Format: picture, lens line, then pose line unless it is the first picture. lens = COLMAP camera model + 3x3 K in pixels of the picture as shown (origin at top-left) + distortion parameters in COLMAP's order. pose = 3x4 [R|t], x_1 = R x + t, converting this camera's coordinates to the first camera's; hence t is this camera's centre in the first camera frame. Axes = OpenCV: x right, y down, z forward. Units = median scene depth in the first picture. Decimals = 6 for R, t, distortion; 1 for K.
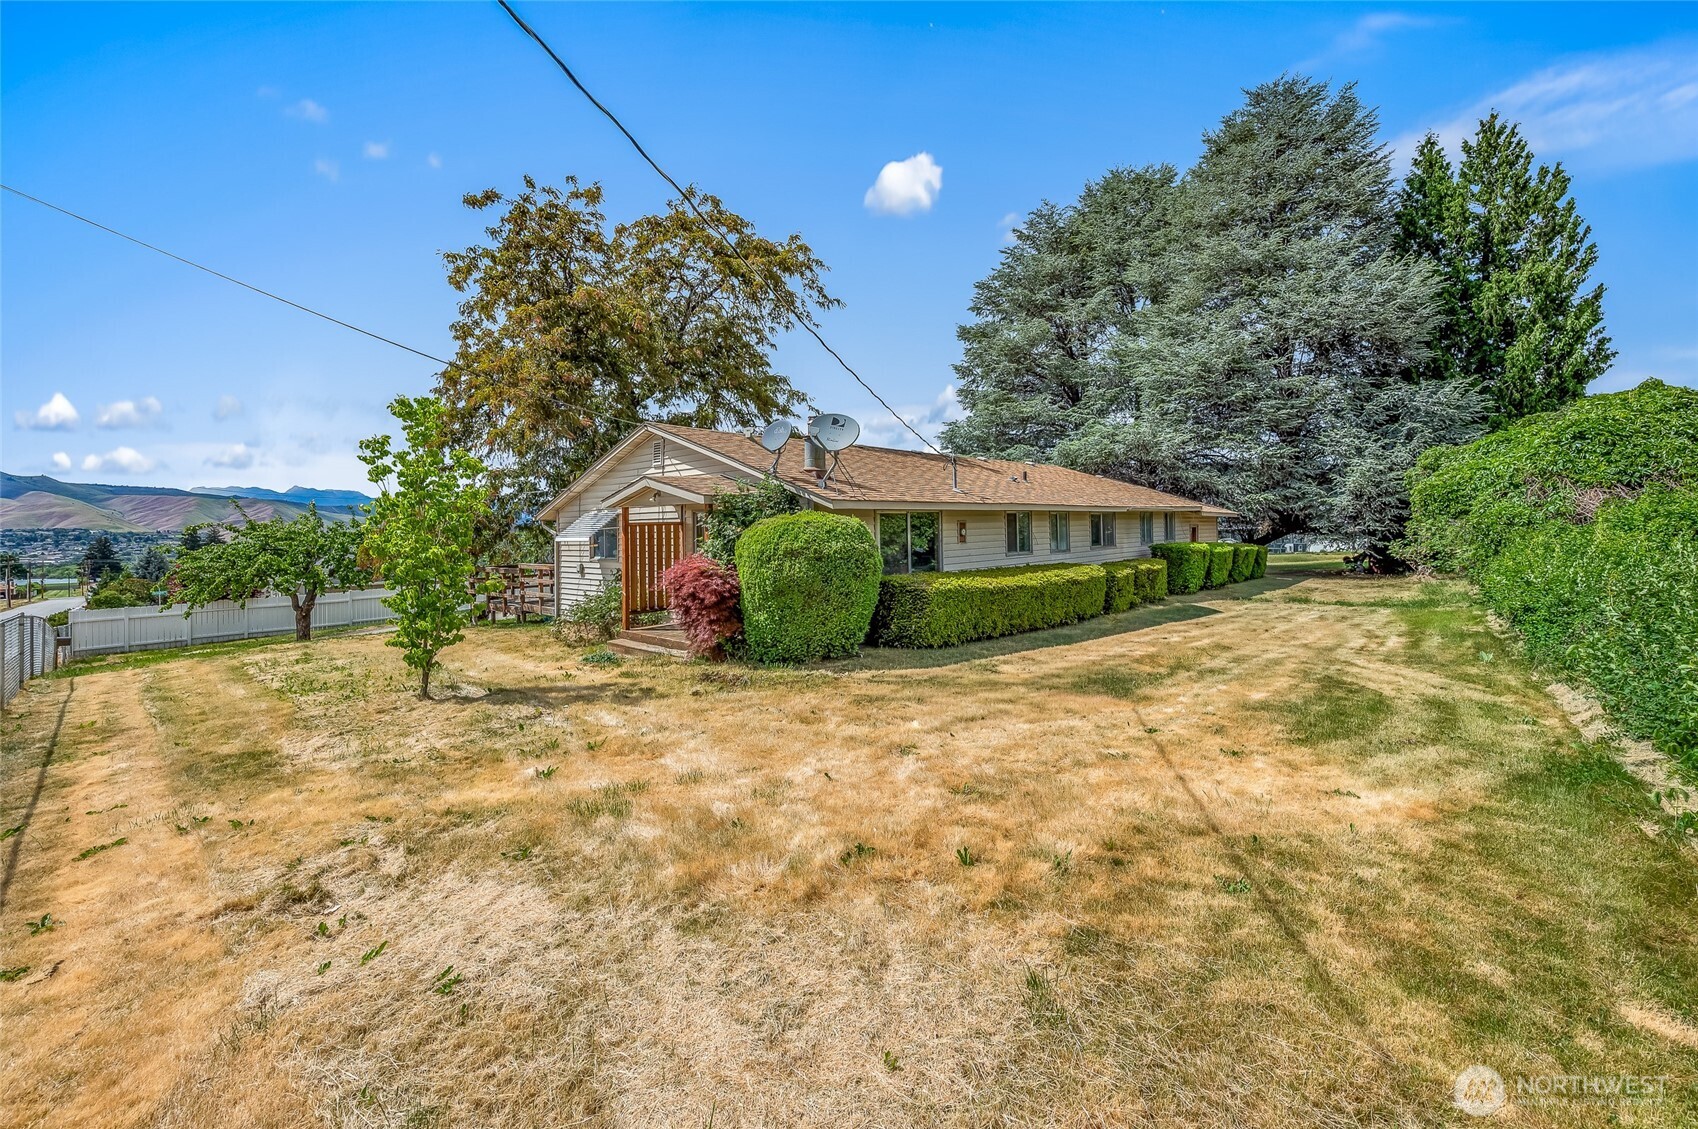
lens RADIAL K [[680.7, 0, 842.6], [0, 680.7, 555.2], [0, 0, 1]] dist [0.003549, -0.000154]
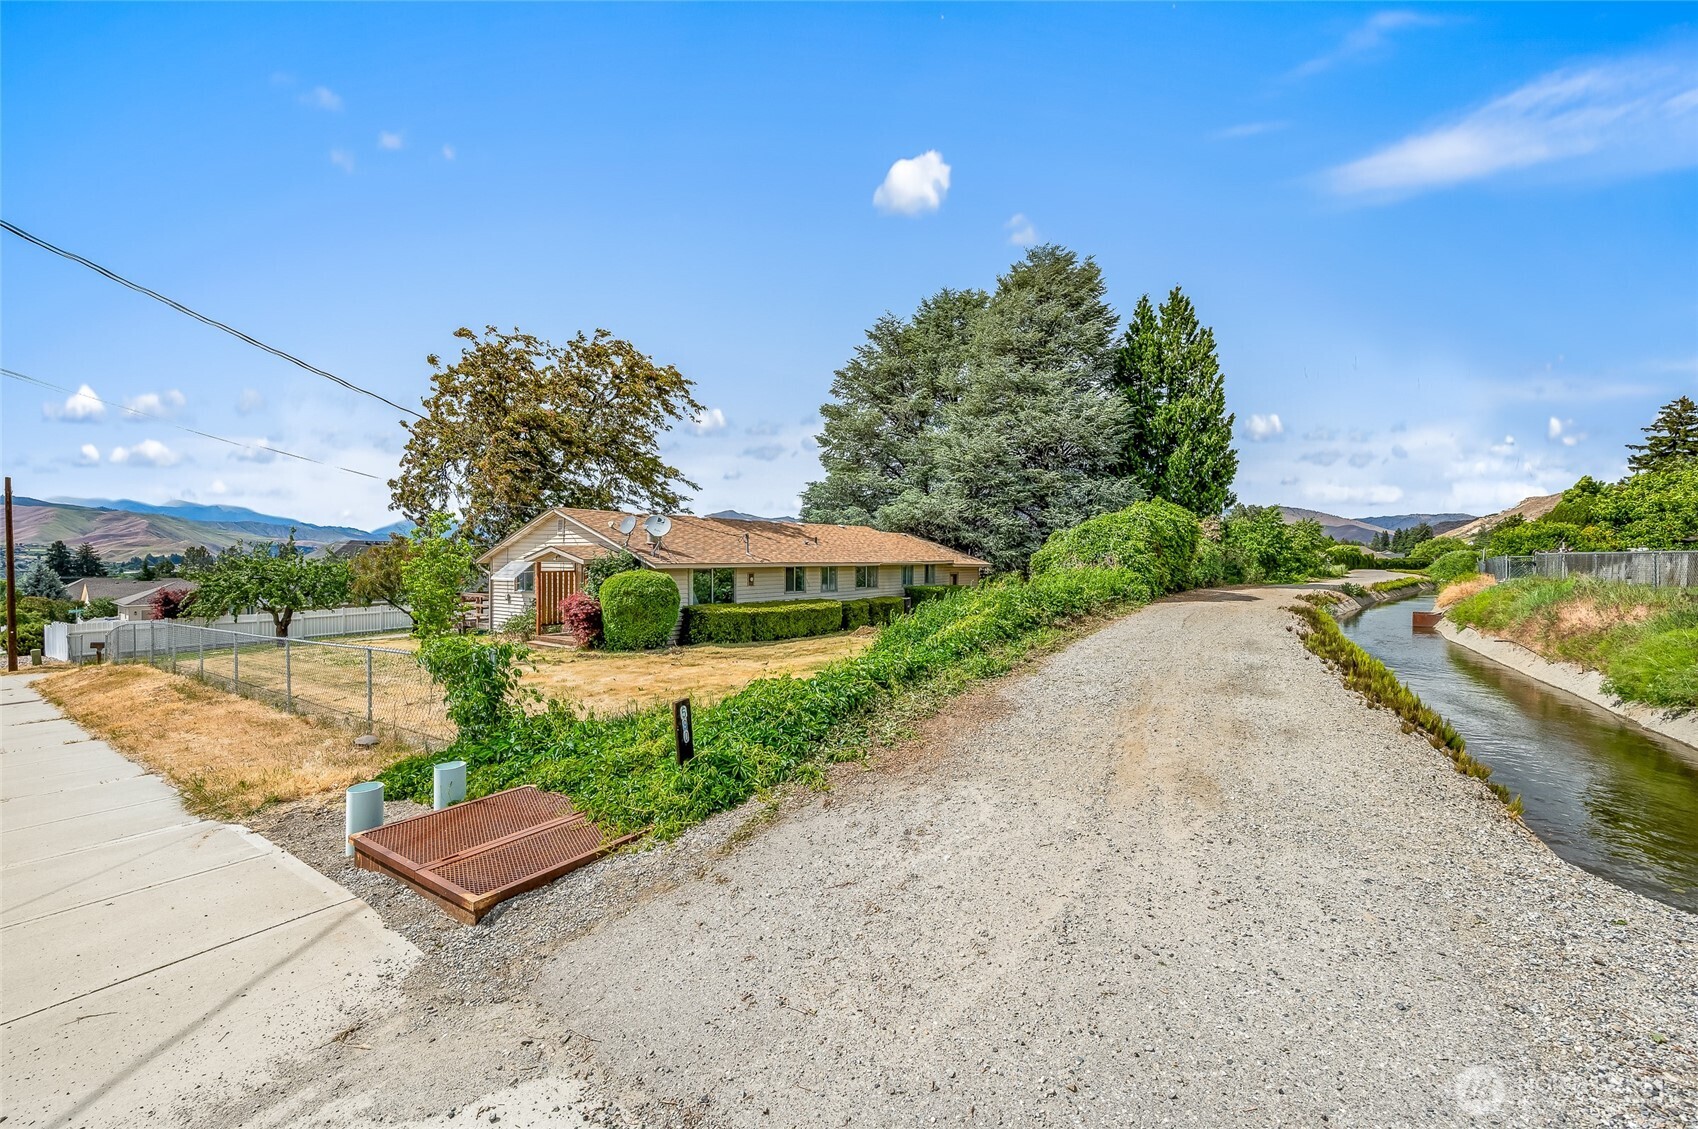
lens RADIAL K [[680.7, 0, 843.2], [0, 680.7, 588.2], [0, 0, 1]] dist [0.003549, -0.000154]
pose [[0.993804, 0.017116, 0.109820, 0.176476], [-0.017896, 0.999821, 0.006119, -0.021656], [-0.109695, -0.008047, 0.993933, -0.546970]]
